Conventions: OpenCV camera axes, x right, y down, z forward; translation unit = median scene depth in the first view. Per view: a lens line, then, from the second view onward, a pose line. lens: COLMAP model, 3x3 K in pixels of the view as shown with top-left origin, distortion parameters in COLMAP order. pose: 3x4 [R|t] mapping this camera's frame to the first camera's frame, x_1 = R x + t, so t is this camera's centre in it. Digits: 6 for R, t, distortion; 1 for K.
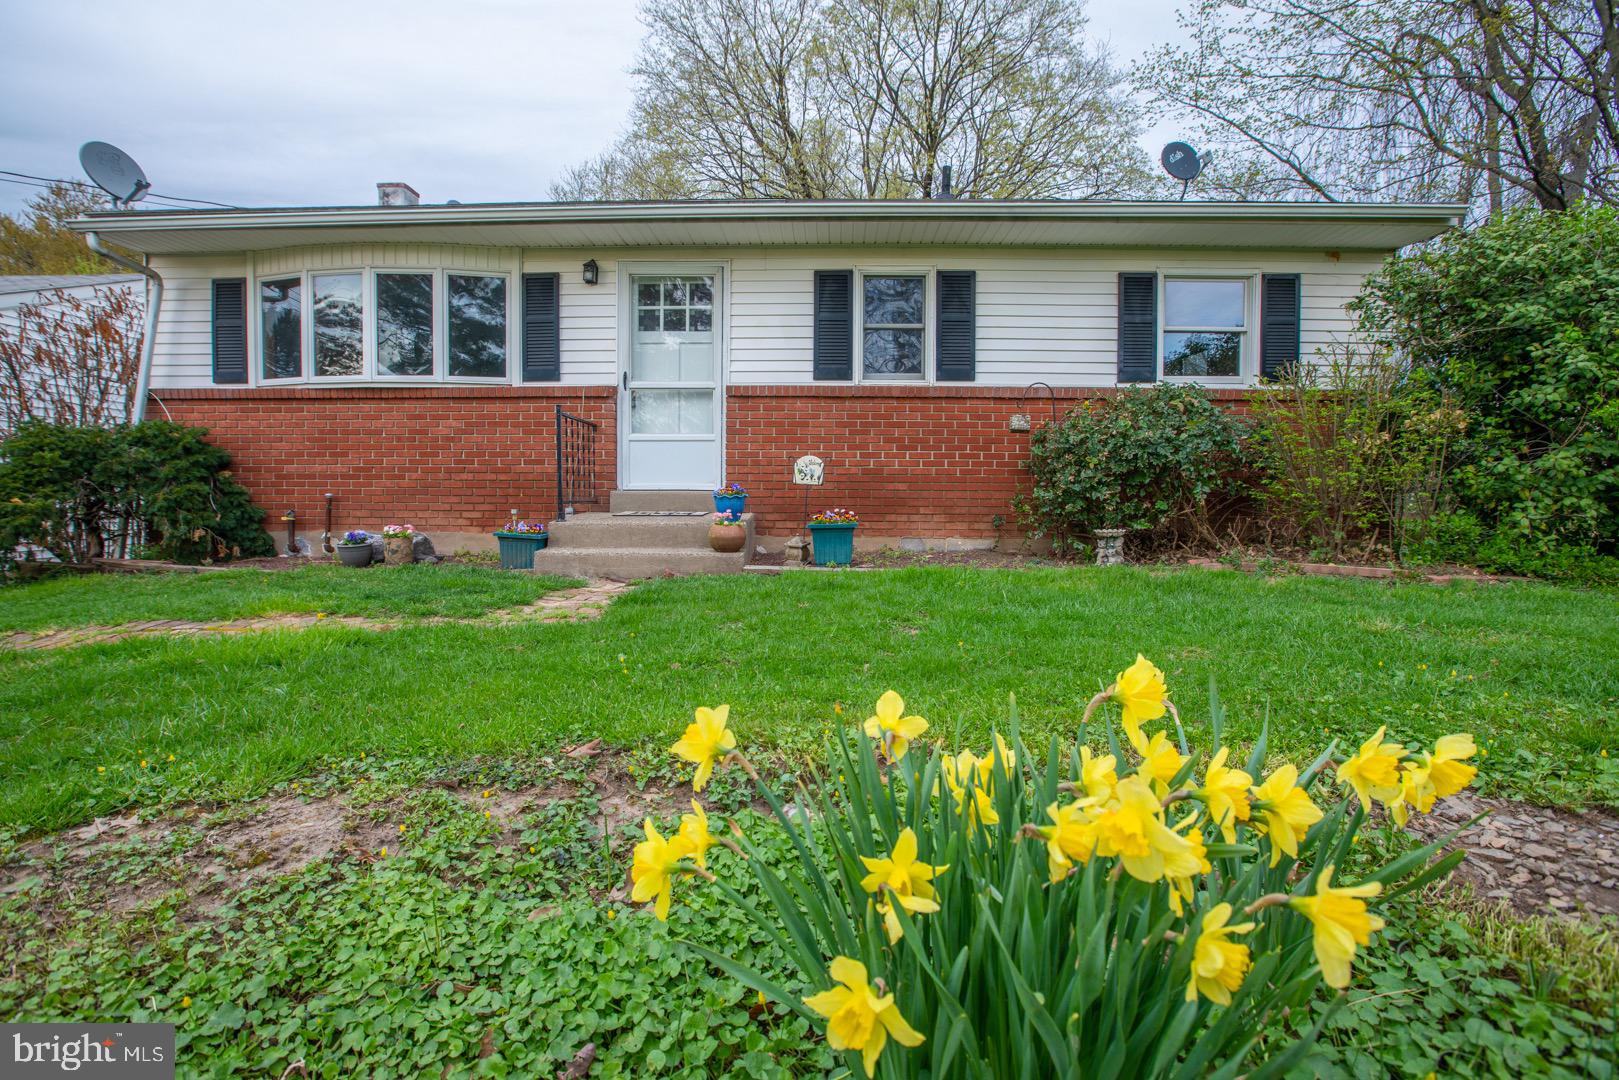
lens RADIAL K [[750.5, 0, 817.7], [0, 750.5, 539.2], [0, 0, 1]] dist [-0.011610, 0.001937]
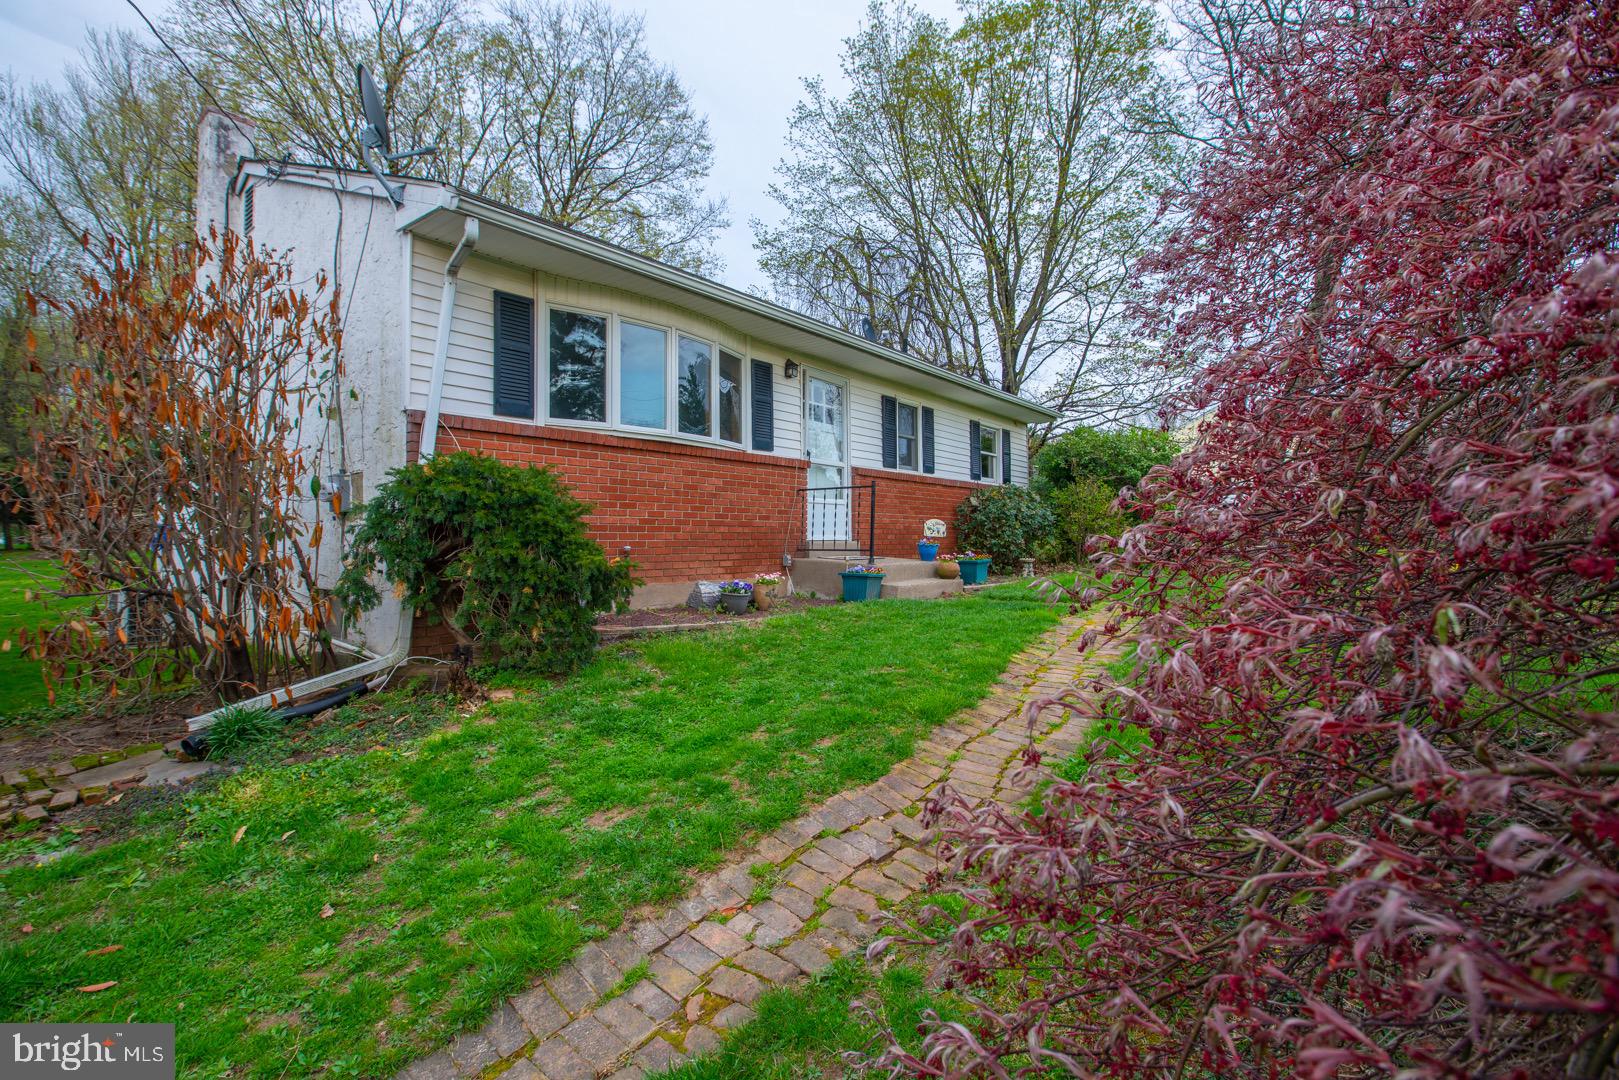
lens RADIAL K [[750.5, 0, 802.1], [0, 750.5, 527.5], [0, 0, 1]] dist [-0.011610, 0.001937]
pose [[0.585996, 0.004295, 0.810303, -1.321849], [0.034714, 0.998935, -0.030399, -0.048243], [-0.809570, 0.045943, 0.585222, 0.251299]]
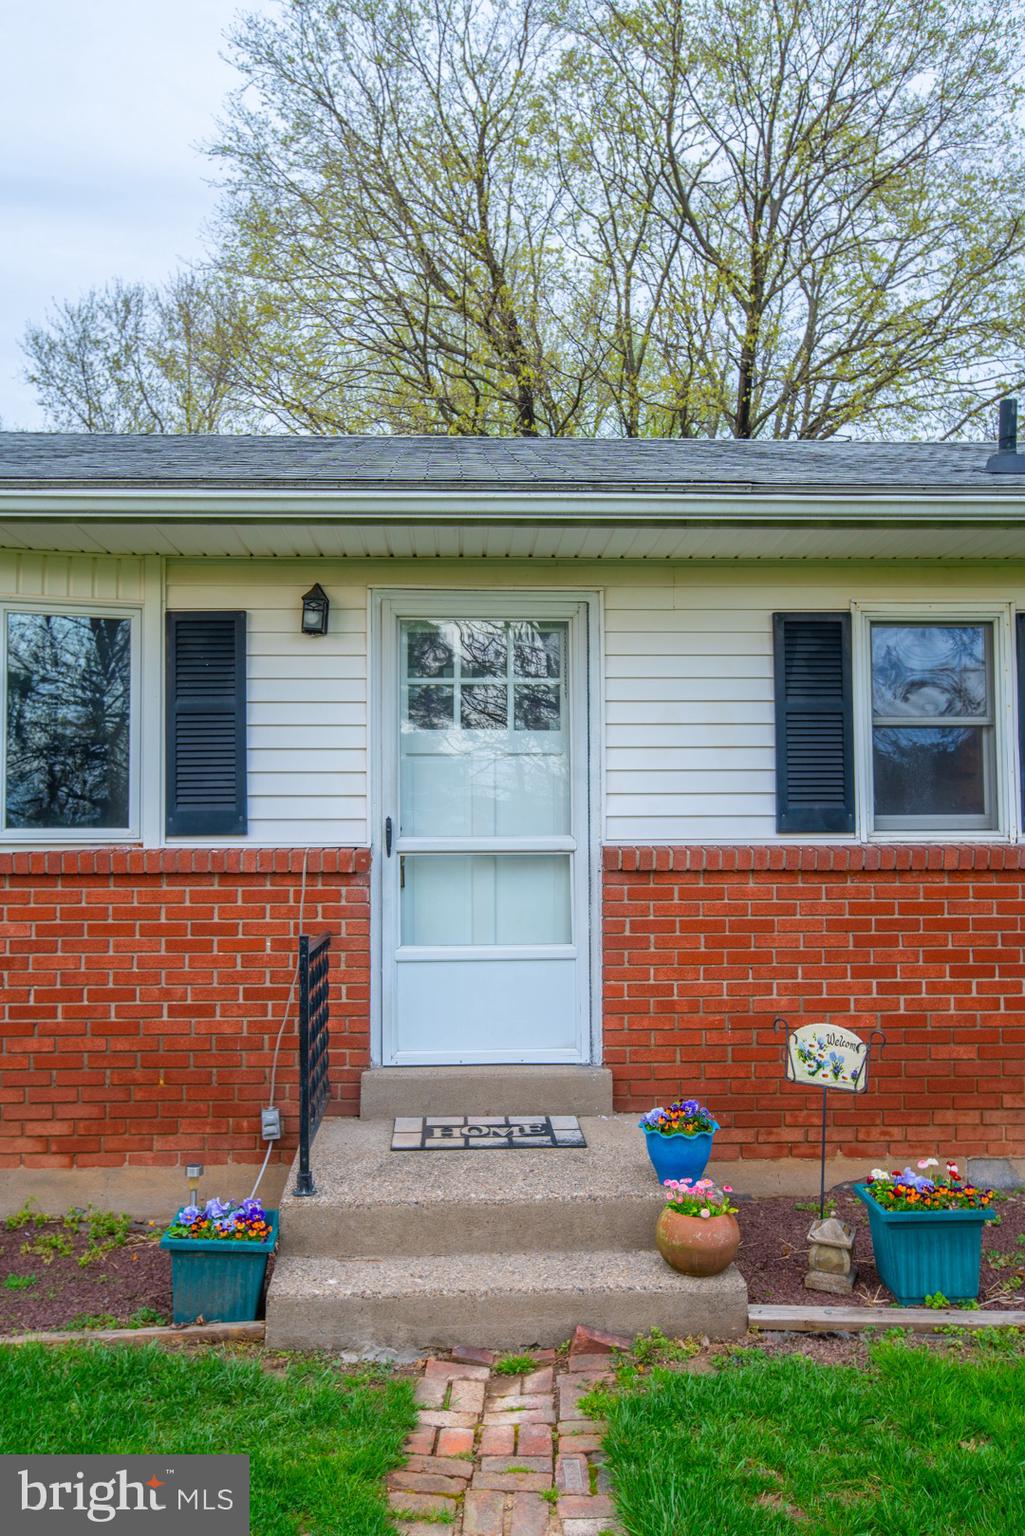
lens RADIAL K [[1261.7, 0, 524.5], [0, 1261.7, 799.9], [0, 0, 1]] dist [0.038730, 0.006317]
pose [[0.996859, -0.006816, 0.078901, -0.233236], [0.012900, 0.996958, -0.076860, -0.171227], [-0.078137, 0.077636, 0.993915, 0.189222]]
